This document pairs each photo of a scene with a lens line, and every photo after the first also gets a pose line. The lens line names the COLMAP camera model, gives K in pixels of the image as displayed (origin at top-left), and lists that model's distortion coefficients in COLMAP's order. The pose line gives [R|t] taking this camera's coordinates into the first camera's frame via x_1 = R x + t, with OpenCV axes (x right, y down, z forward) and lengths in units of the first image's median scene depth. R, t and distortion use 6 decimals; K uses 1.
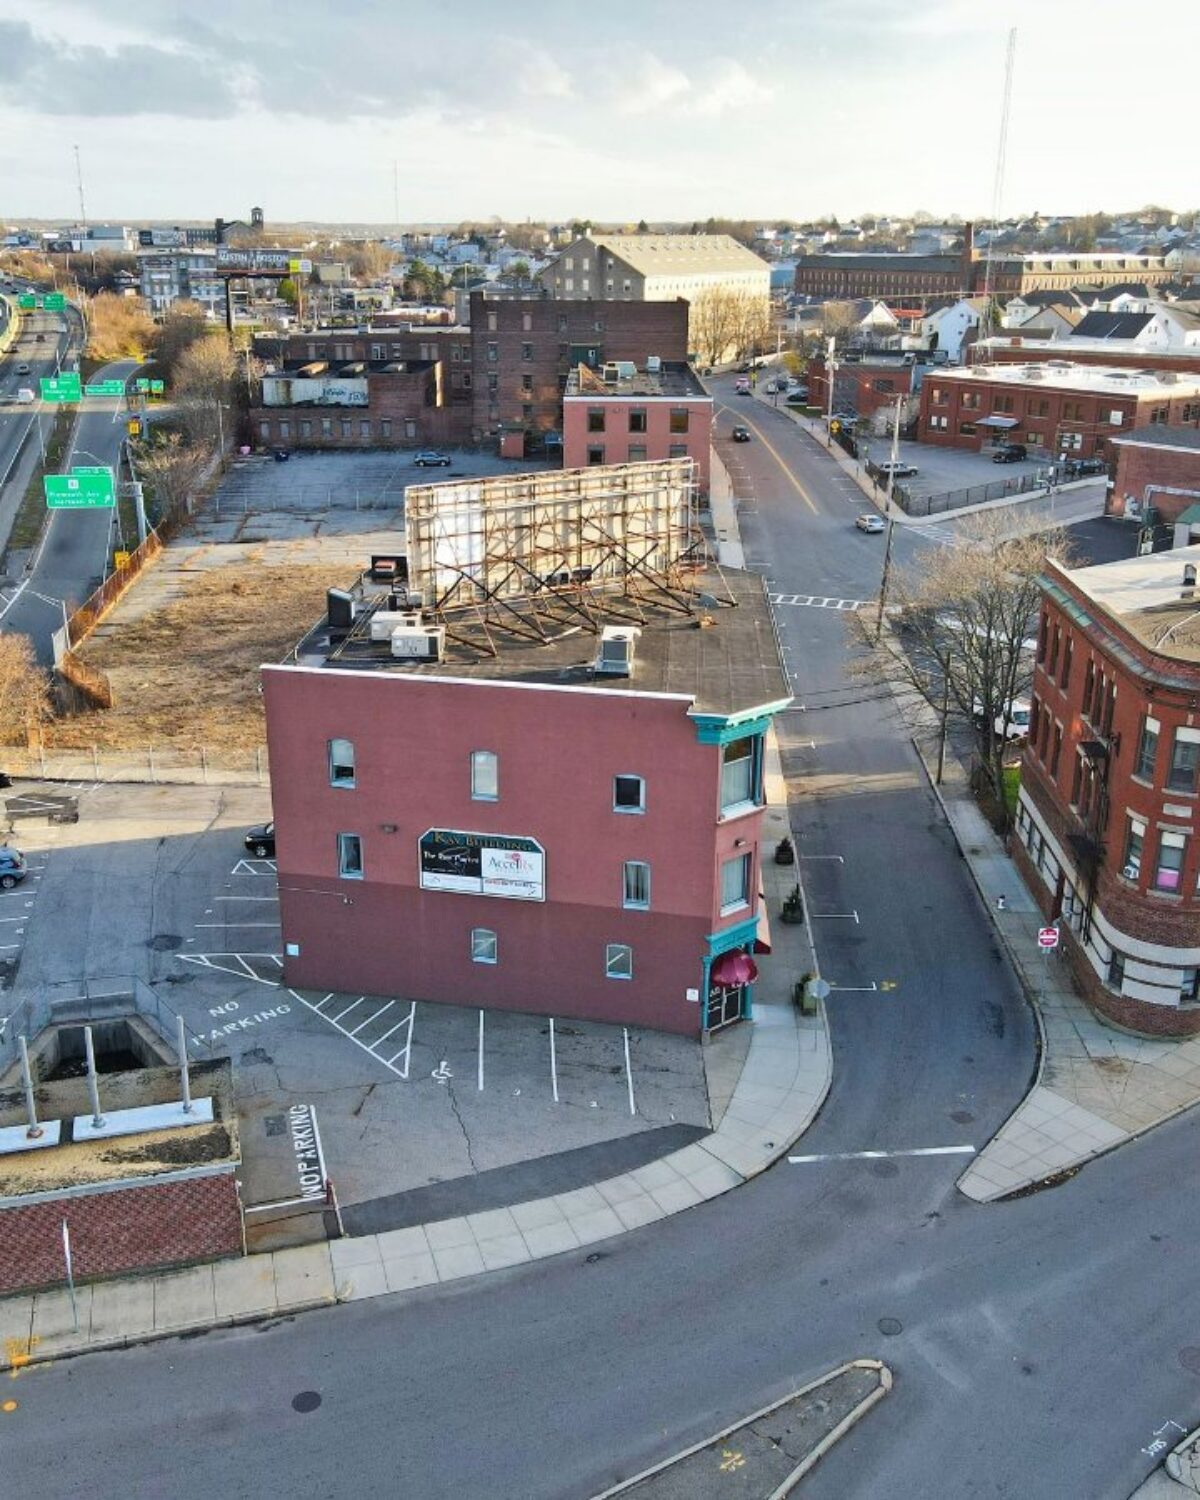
lens RADIAL K [[1469.6, 0, 600.0], [0, 1469.6, 750.0], [0, 0, 1]] dist [0.006318, 0.000738]
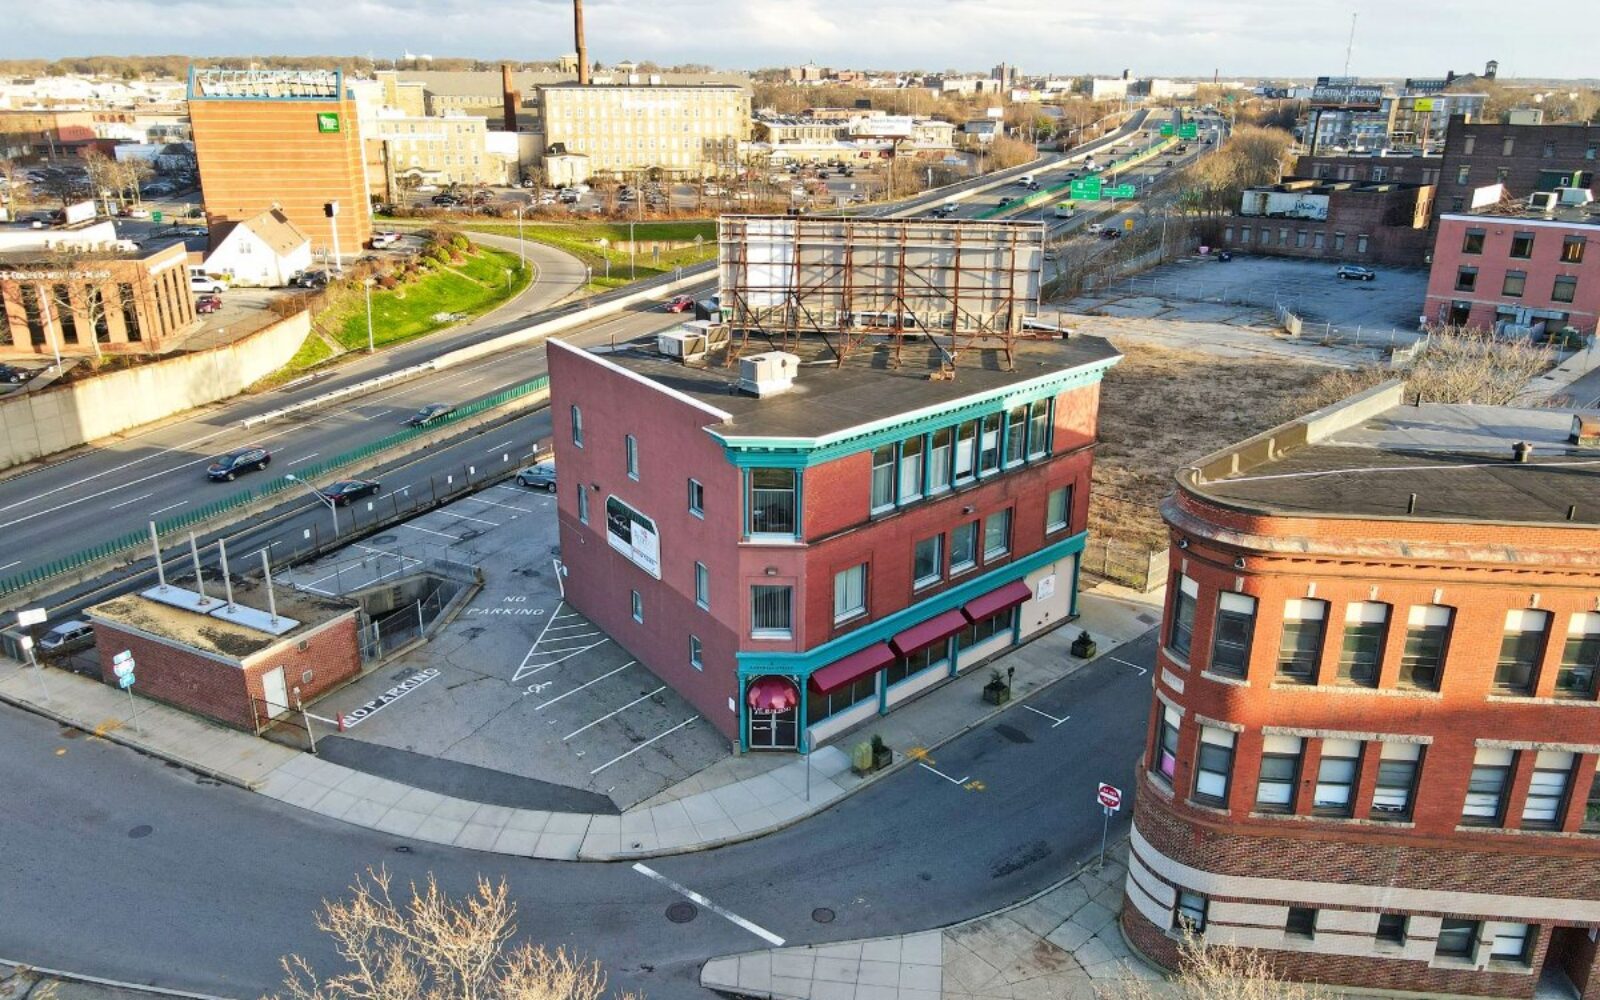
lens RADIAL K [[1181.2, 0, 800.0], [0, 1181.2, 500.0], [0, 0, 1]] dist [0.010805, 0.007140]
pose [[0.727743, 0.228262, -0.646750, 0.537410], [-0.231869, 0.969351, 0.081214, -0.047833], [0.645466, 0.090858, 0.758366, 0.333833]]
